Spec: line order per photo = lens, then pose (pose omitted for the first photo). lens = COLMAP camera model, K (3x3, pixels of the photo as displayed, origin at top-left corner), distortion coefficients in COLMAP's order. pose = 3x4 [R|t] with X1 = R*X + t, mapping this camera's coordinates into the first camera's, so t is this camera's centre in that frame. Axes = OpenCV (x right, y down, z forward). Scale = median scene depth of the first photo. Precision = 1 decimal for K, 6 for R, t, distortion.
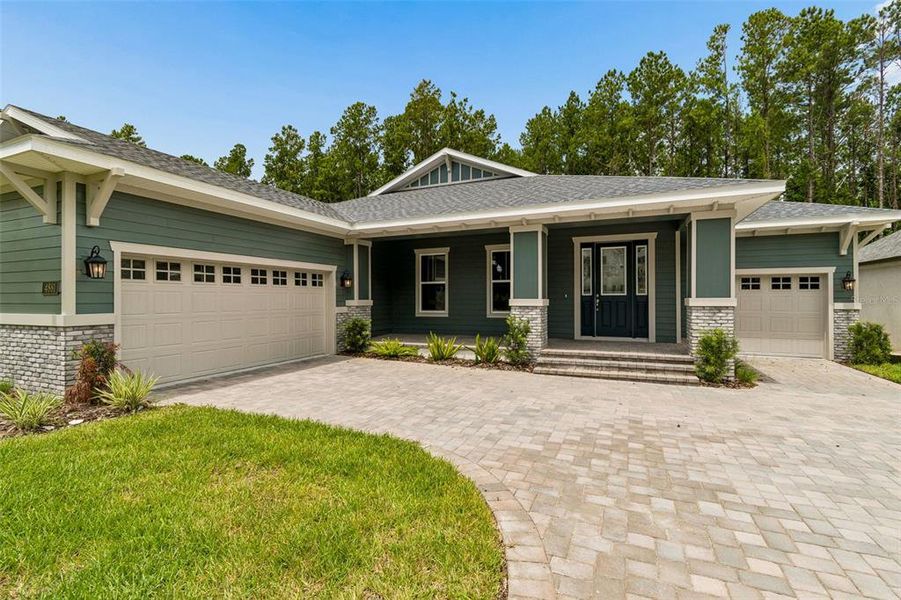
lens RADIAL K [[414.7, 0, 446.0], [0, 414.7, 303.0], [0, 0, 1]] dist [-0.003172, -0.000543]
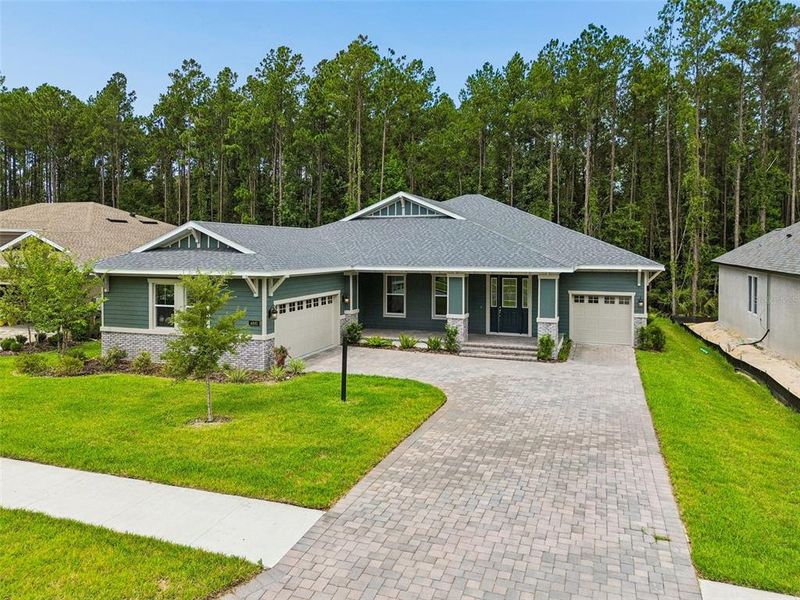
lens RADIAL K [[575.7, 0, 402.4], [0, 575.7, 273.7], [0, 0, 1]] dist [0.057962, -0.047672]
pose [[0.997039, 0.001606, 0.076875, -0.192122], [-0.004549, 0.999263, 0.038127, -0.234306], [-0.076757, -0.038364, 0.996311, -1.223024]]
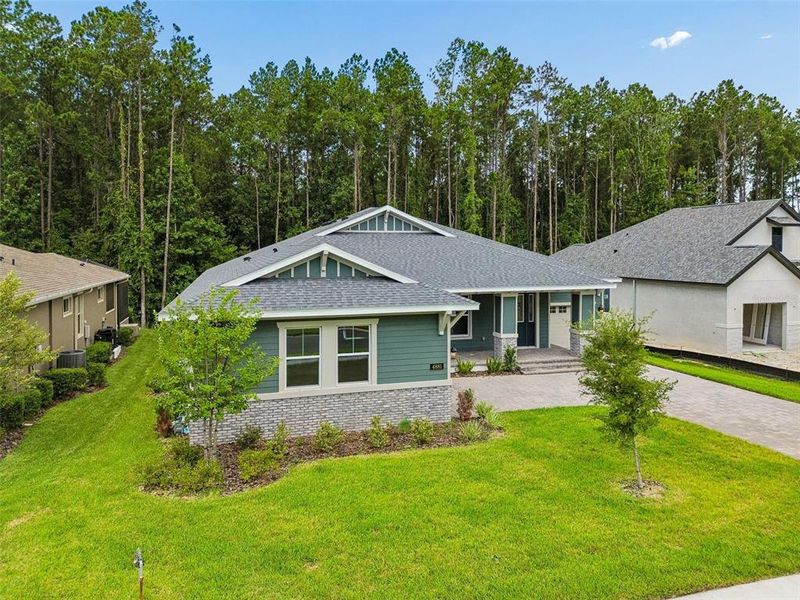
lens RADIAL K [[575.7, 0, 402.4], [0, 575.7, 273.7], [0, 0, 1]] dist [0.057962, -0.047672]
pose [[0.764963, -0.024026, 0.643626, -1.485537], [0.003415, 0.999441, 0.033250, -0.298599], [-0.644065, -0.023237, 0.764618, -0.514352]]
